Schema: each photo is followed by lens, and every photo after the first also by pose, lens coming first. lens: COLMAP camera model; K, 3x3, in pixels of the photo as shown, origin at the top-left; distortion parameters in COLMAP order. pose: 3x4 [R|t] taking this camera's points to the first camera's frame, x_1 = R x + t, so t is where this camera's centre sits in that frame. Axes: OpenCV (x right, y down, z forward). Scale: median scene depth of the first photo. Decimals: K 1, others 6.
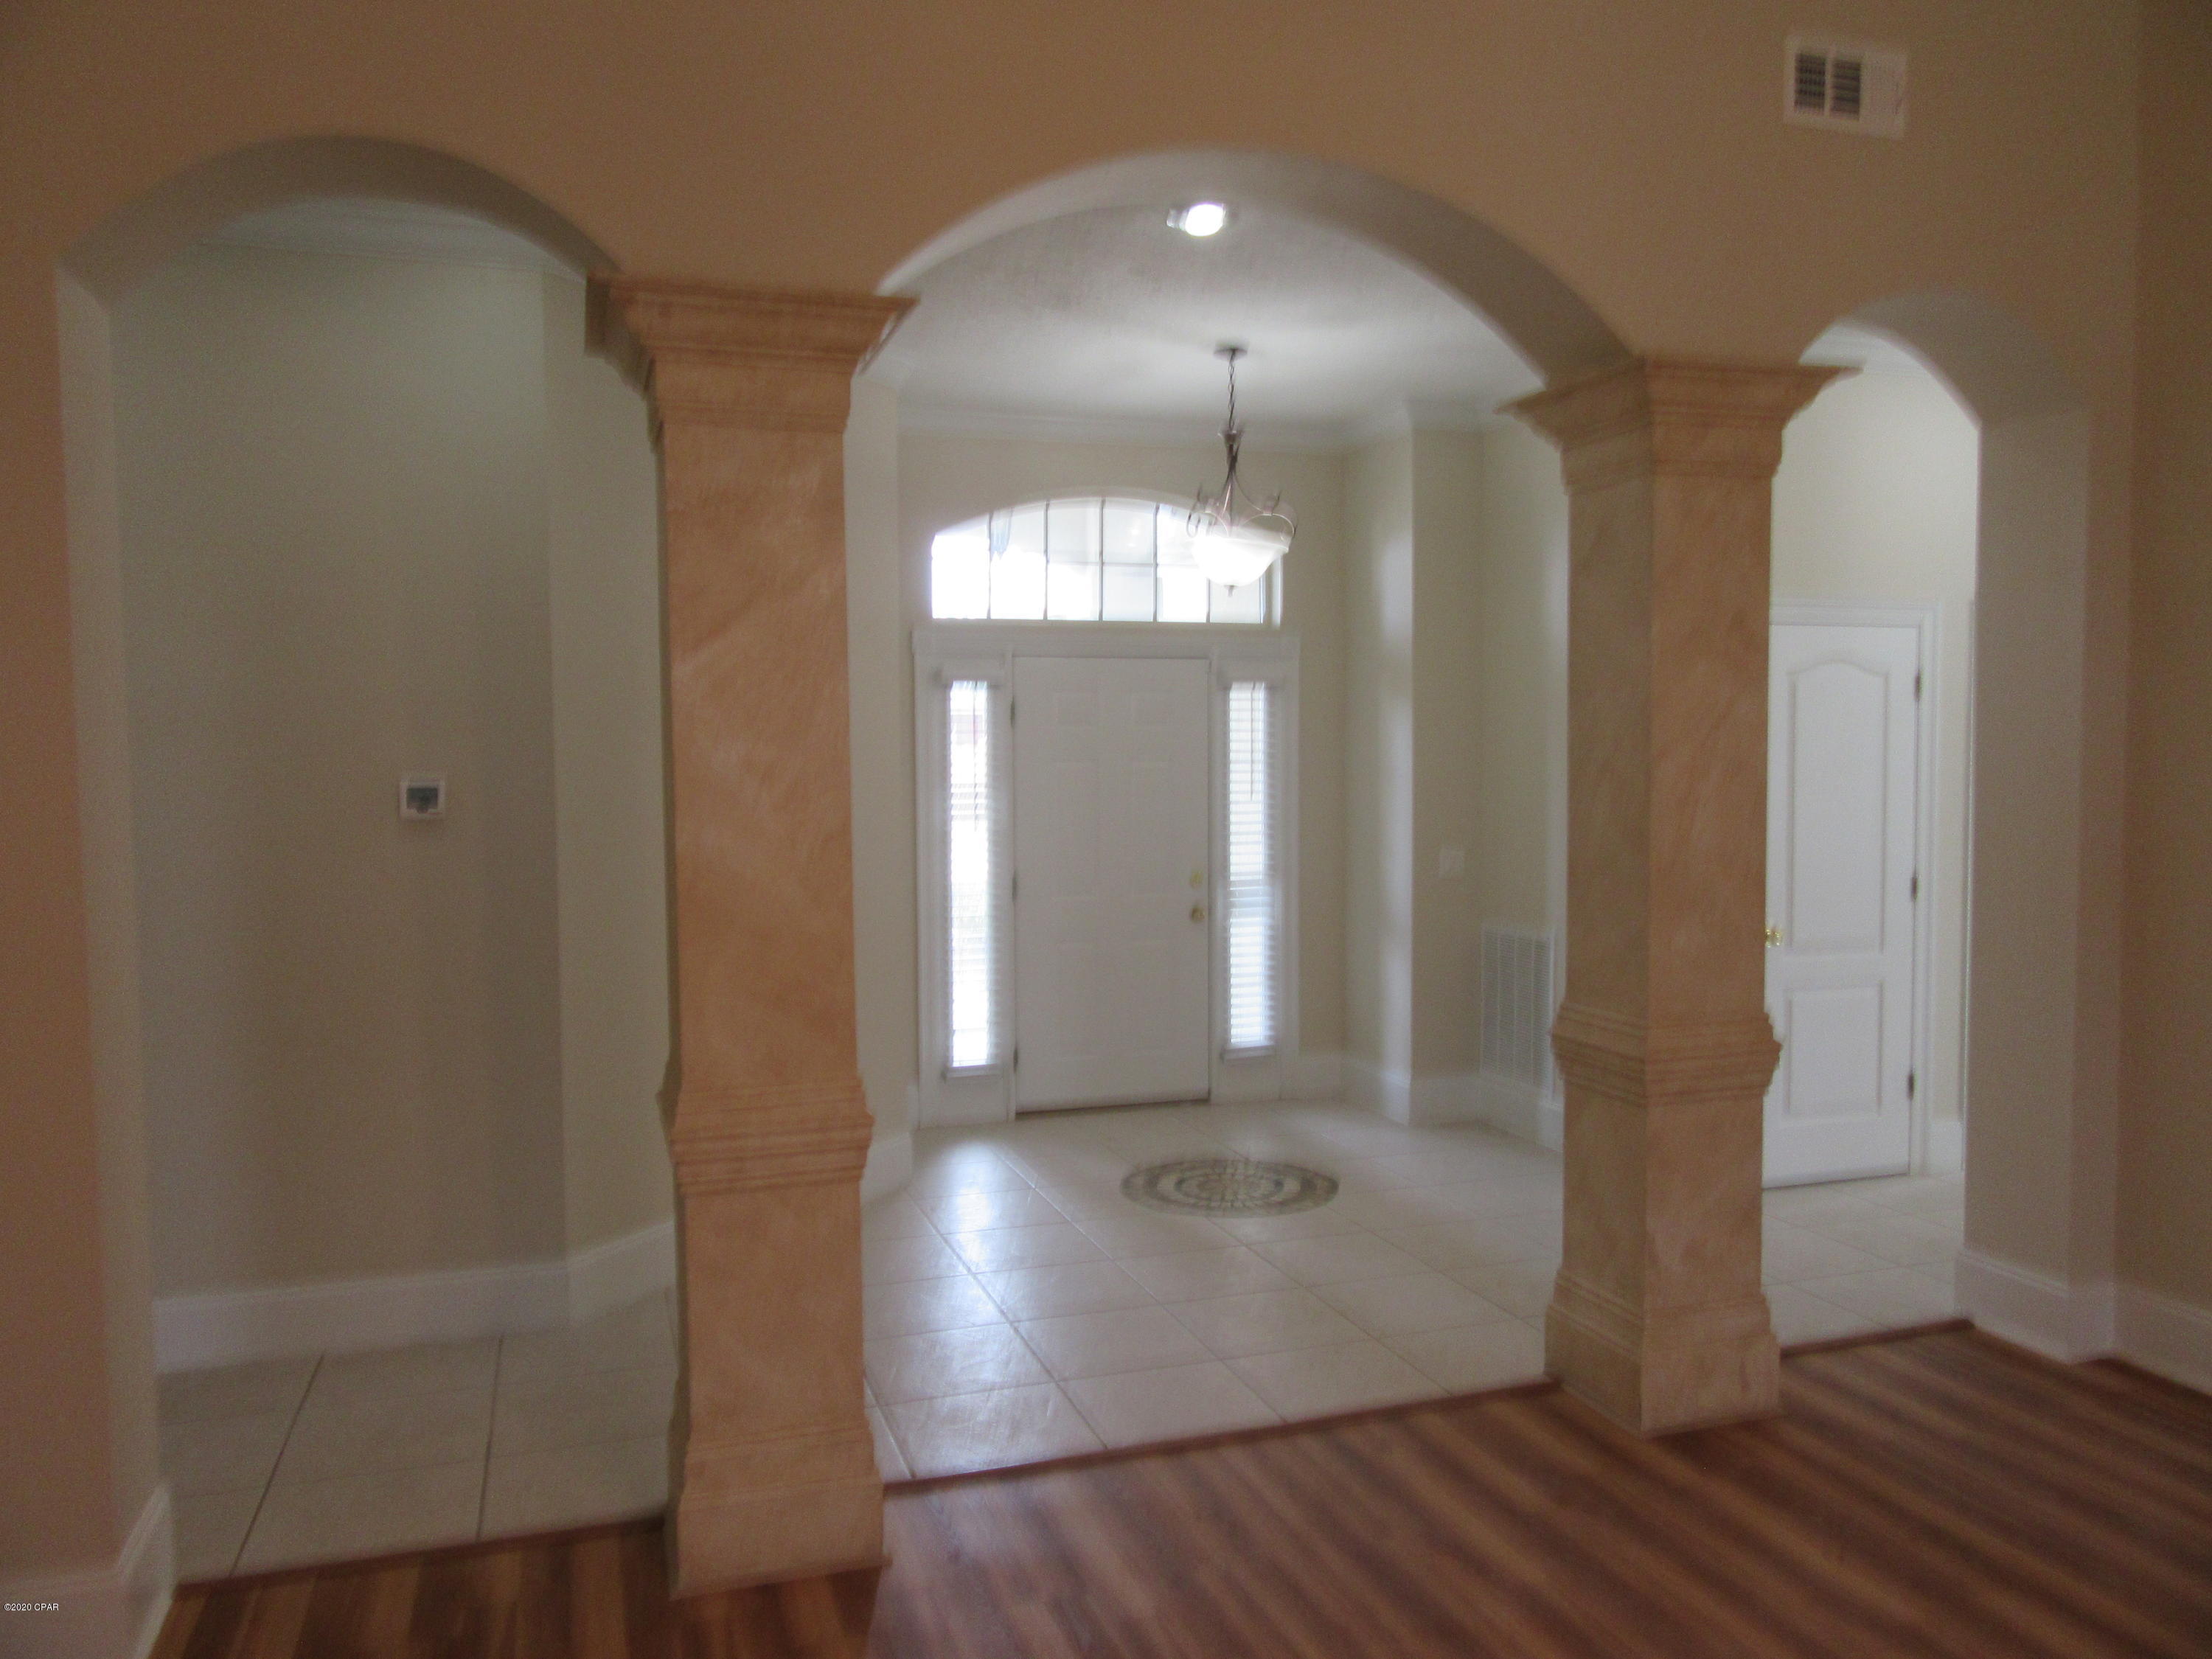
lens RADIAL K [[1617.4, 0, 1106.0], [0, 1617.4, 829.5], [0, 0, 1]] dist [-0.006787, -0.000837]
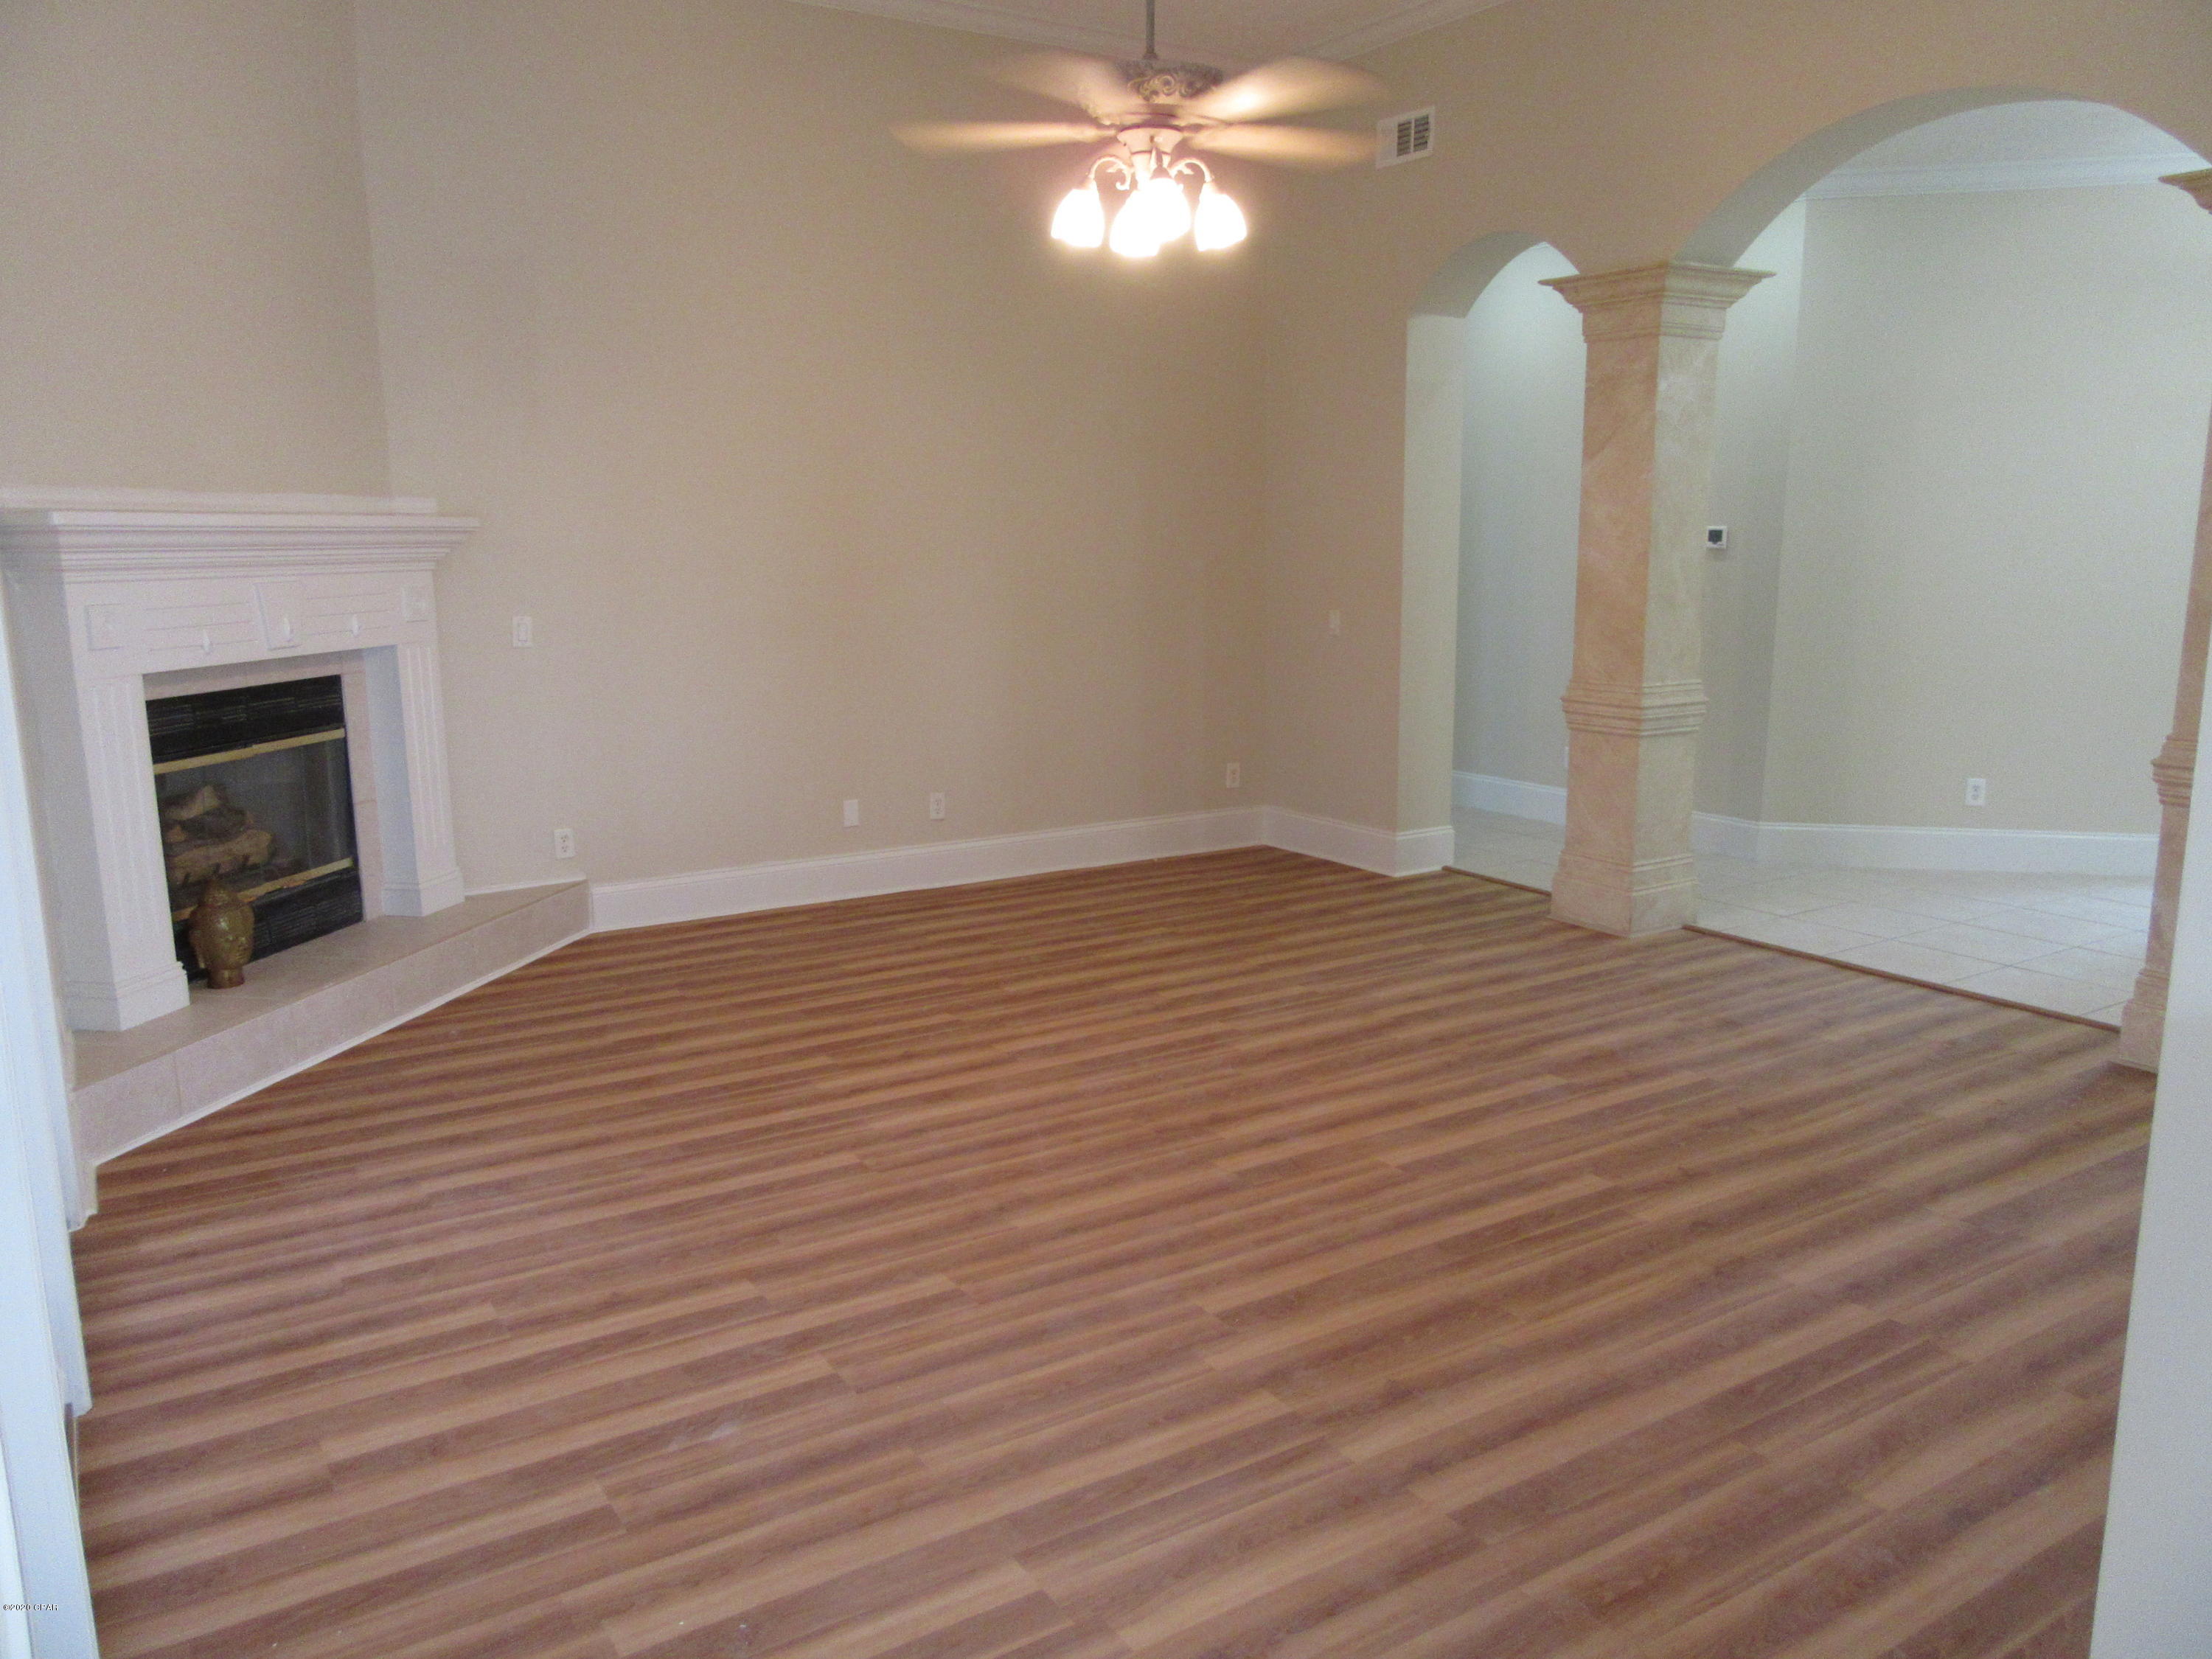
lens RADIAL K [[1617.4, 0, 1106.0], [0, 1617.4, 829.5], [0, 0, 1]] dist [-0.006787, -0.000837]
pose [[0.241262, 0.189367, -0.951805, 1.546338], [-0.044816, 0.981905, 0.183996, -0.000195], [0.969425, -0.001736, 0.245383, -0.080041]]
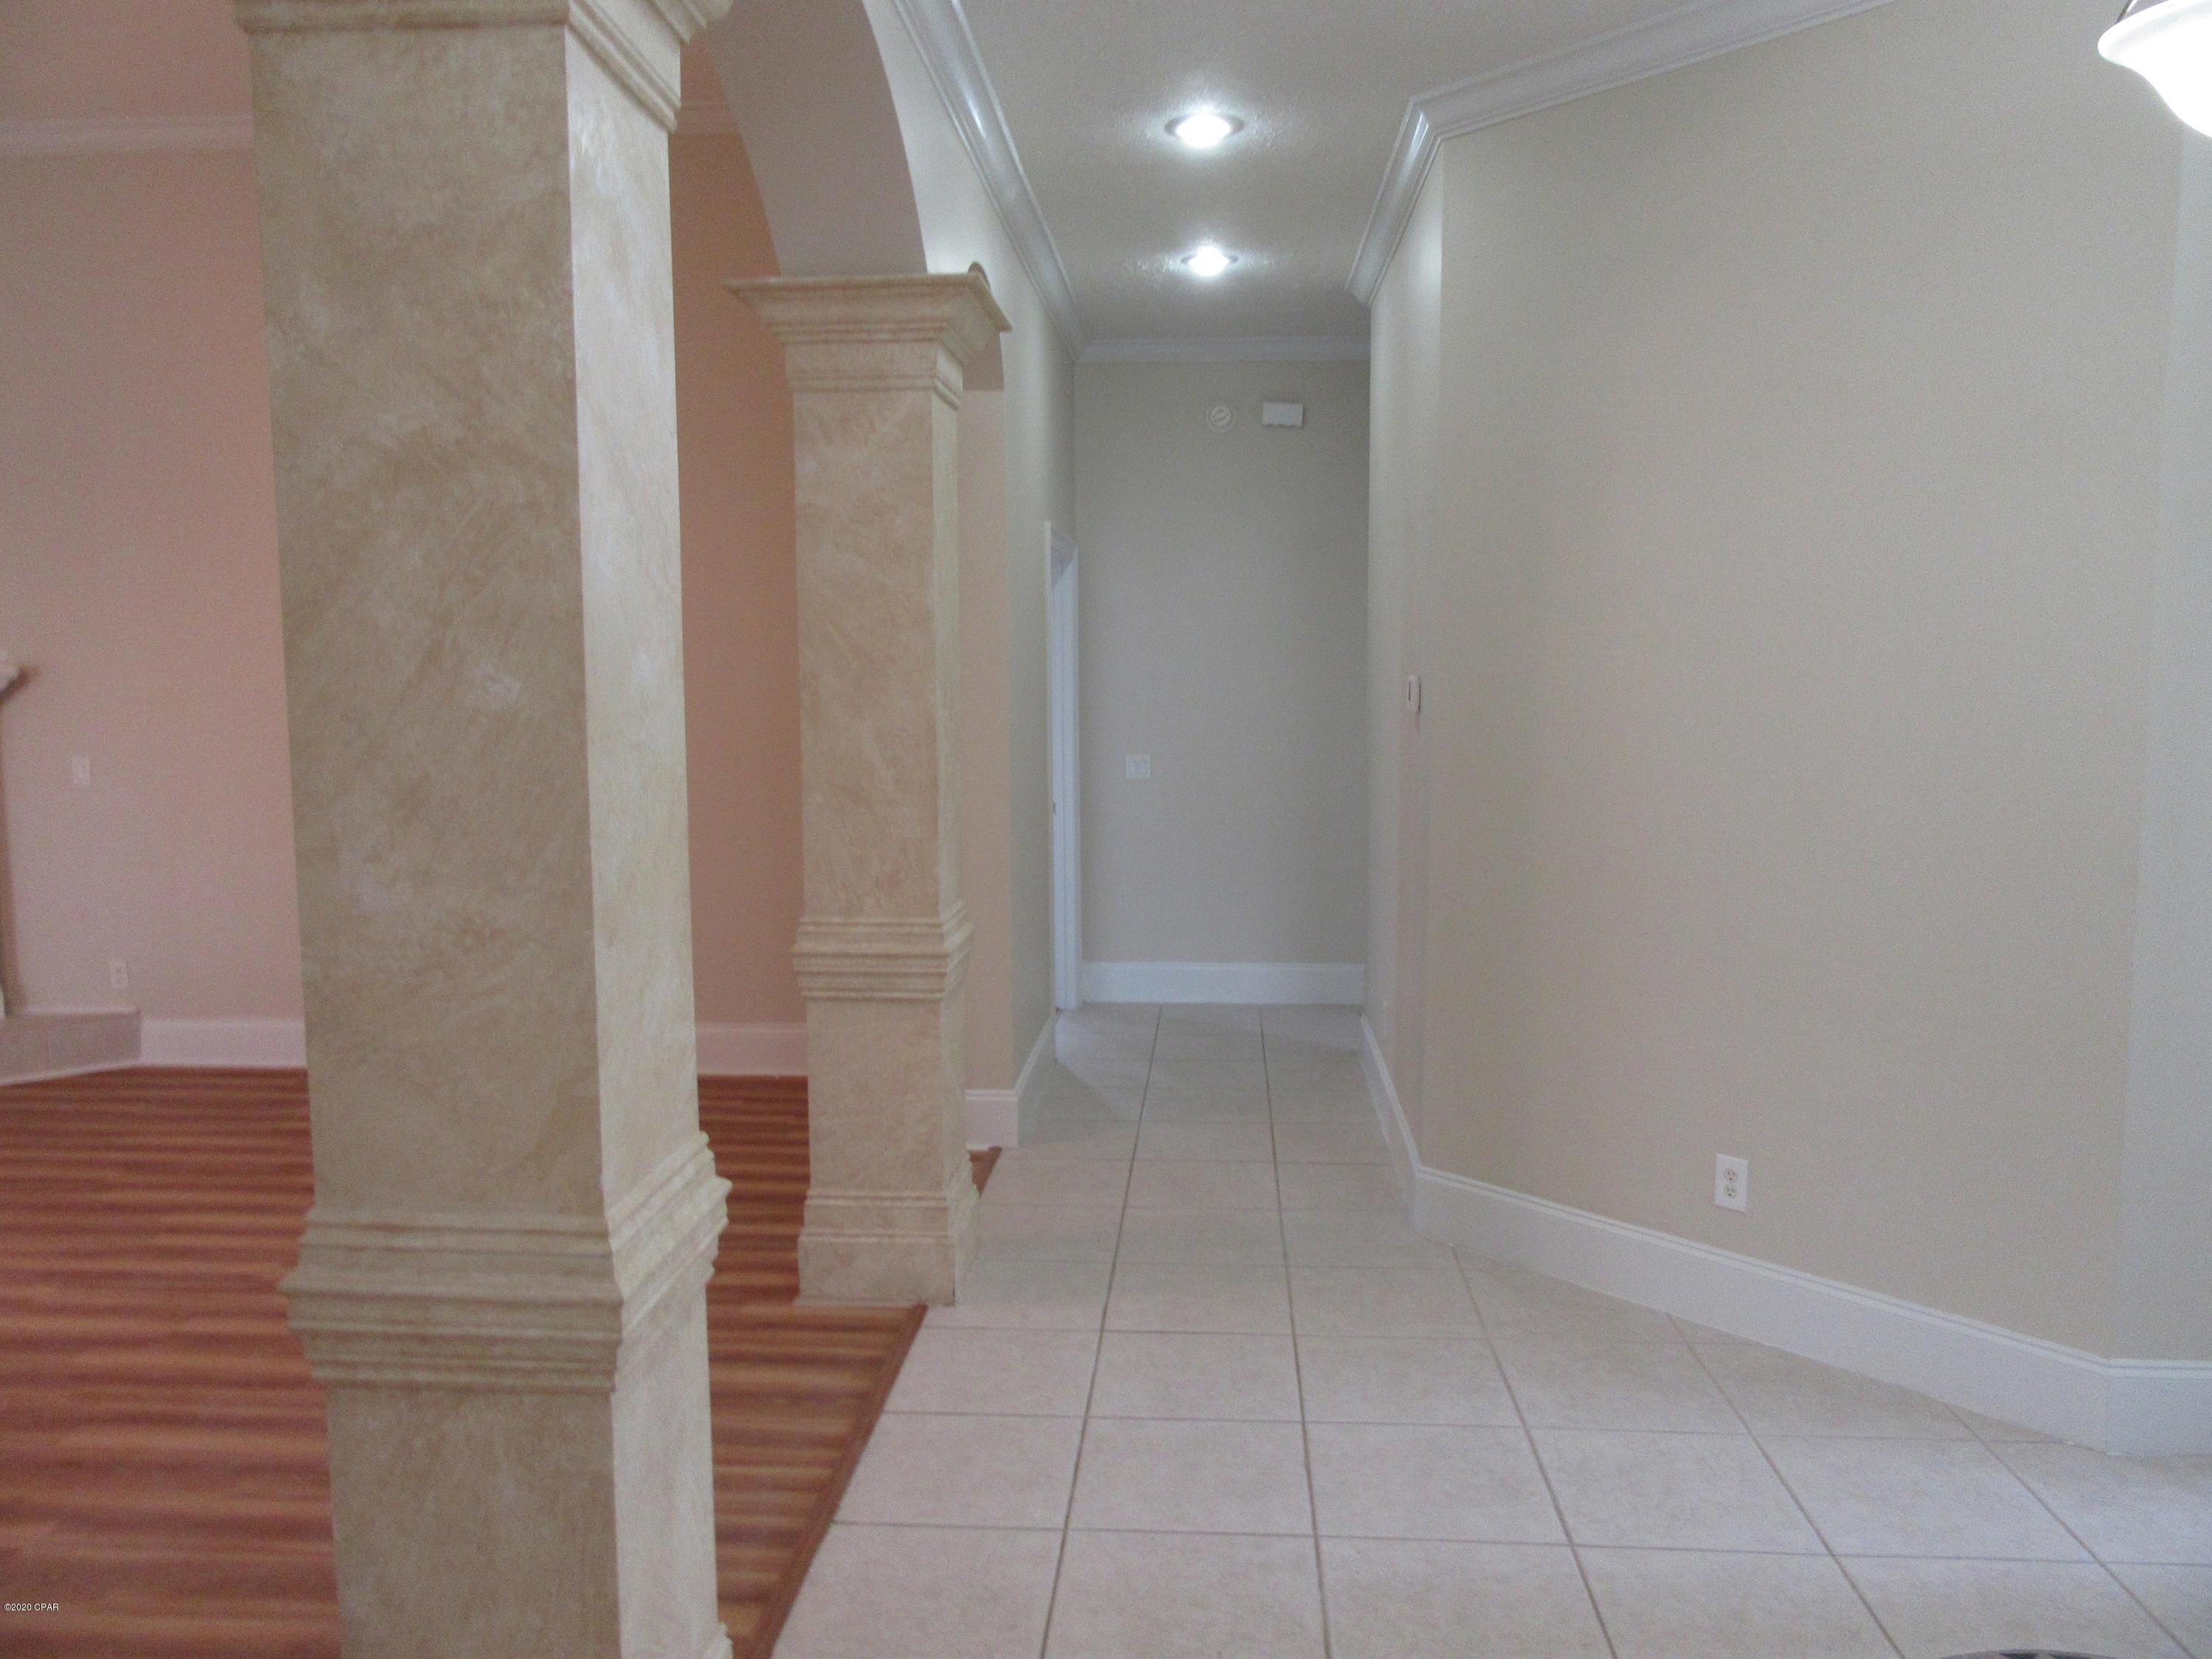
lens RADIAL K [[1617.4, 0, 1106.0], [0, 1617.4, 829.5], [0, 0, 1]] dist [-0.006787, -0.000837]
pose [[-0.383728, 0.104130, -0.917556, 0.899744], [-0.035079, 0.991261, 0.127165, -0.080077], [0.922780, 0.080983, -0.376722, 1.676625]]
